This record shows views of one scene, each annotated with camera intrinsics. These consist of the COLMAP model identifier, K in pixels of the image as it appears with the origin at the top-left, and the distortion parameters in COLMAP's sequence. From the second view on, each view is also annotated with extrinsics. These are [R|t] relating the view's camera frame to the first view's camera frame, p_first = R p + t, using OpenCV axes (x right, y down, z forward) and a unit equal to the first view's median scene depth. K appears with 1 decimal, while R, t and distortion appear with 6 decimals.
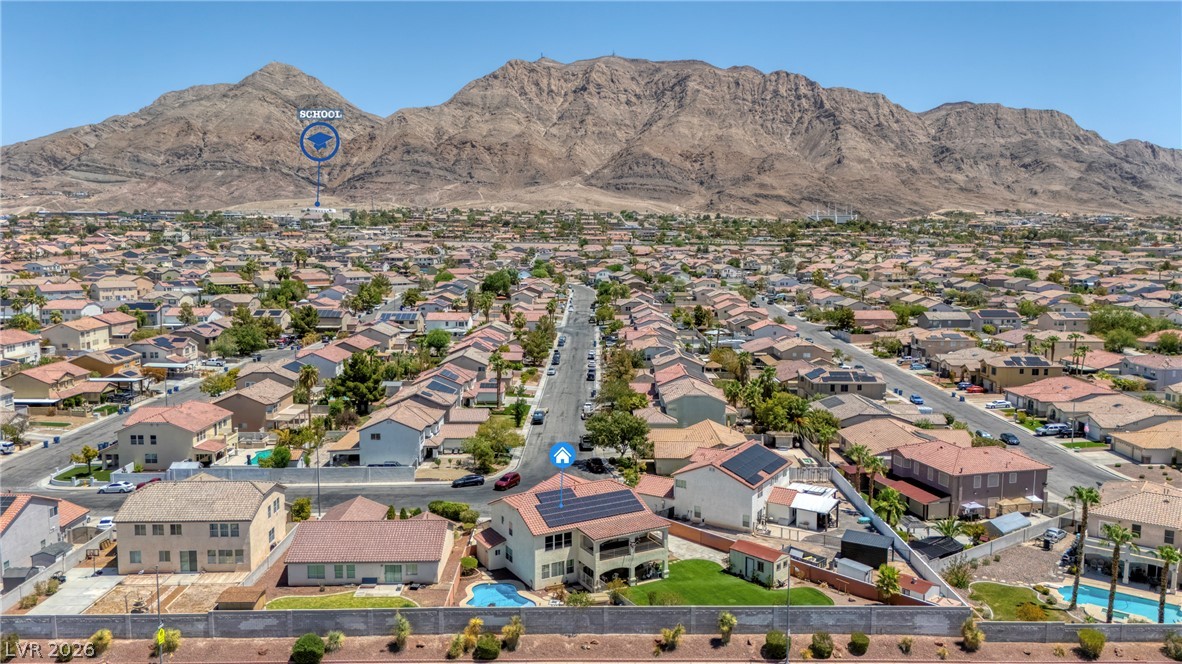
lens RADIAL K [[870.1, 0, 593.5], [0, 870.1, 334.2], [0, 0, 1]] dist [0.088236, -0.099870]
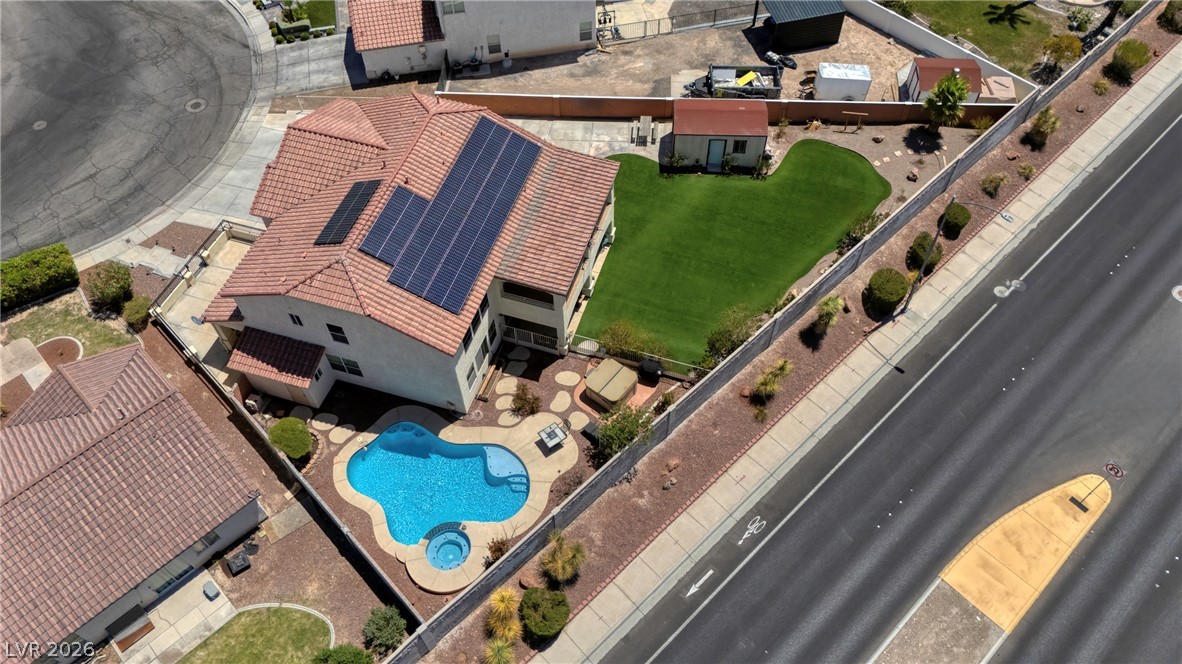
lens RADIAL K [[870.1, 0, 593.5], [0, 870.1, 334.2], [0, 0, 1]] dist [0.088236, -0.099870]
pose [[0.733781, -0.561458, 0.382531, -0.056470], [0.095814, 0.642950, 0.759892, -0.034817], [-0.672595, -0.520942, 0.525580, 0.224301]]
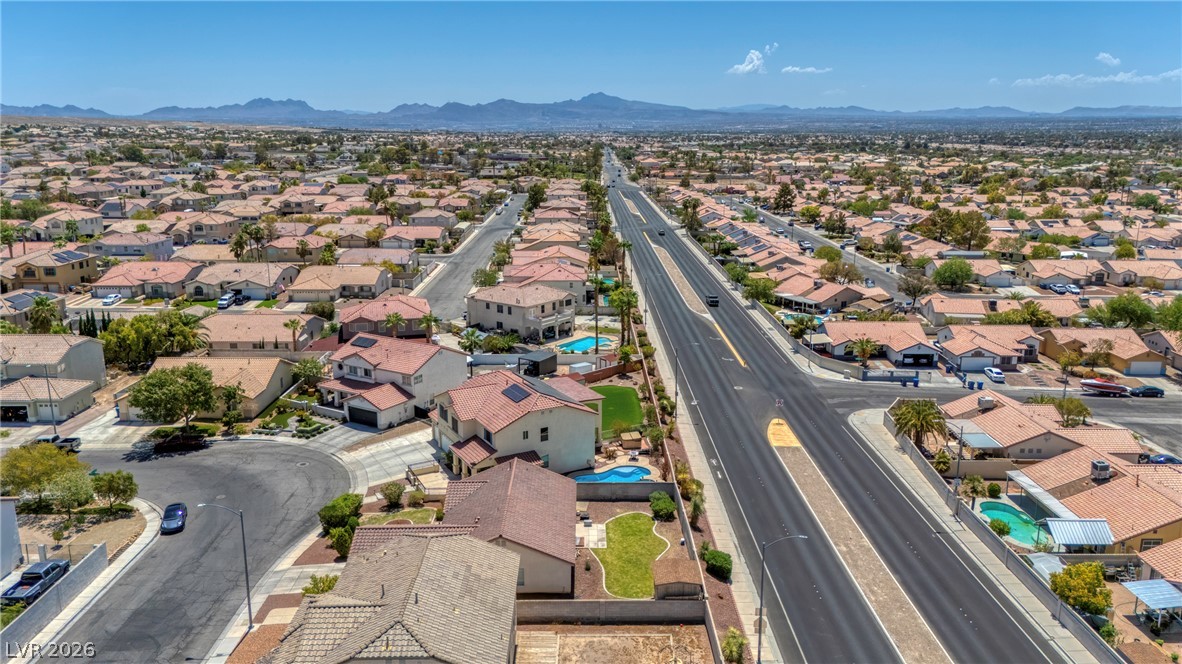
lens RADIAL K [[870.1, 0, 593.5], [0, 870.1, 334.2], [0, 0, 1]] dist [0.088236, -0.099870]
pose [[0.005403, -0.235737, 0.971802, -0.329786], [0.115494, 0.965460, 0.233556, -0.033080], [-0.993293, 0.110975, 0.032442, 0.299502]]
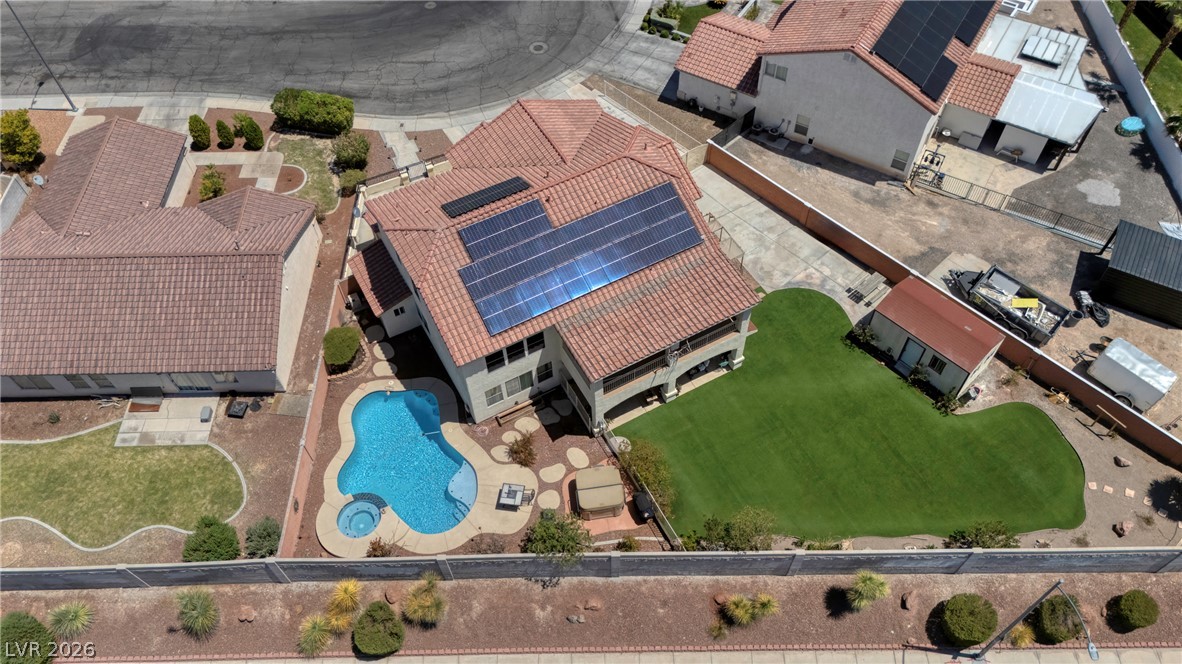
lens RADIAL K [[870.1, 0, 593.5], [0, 870.1, 334.2], [0, 0, 1]] dist [0.088236, -0.099870]
pose [[0.999779, -0.004363, -0.020573, 0.003488], [0.018096, 0.676944, 0.735812, -0.034769], [0.010716, -0.736022, 0.676873, 0.220391]]
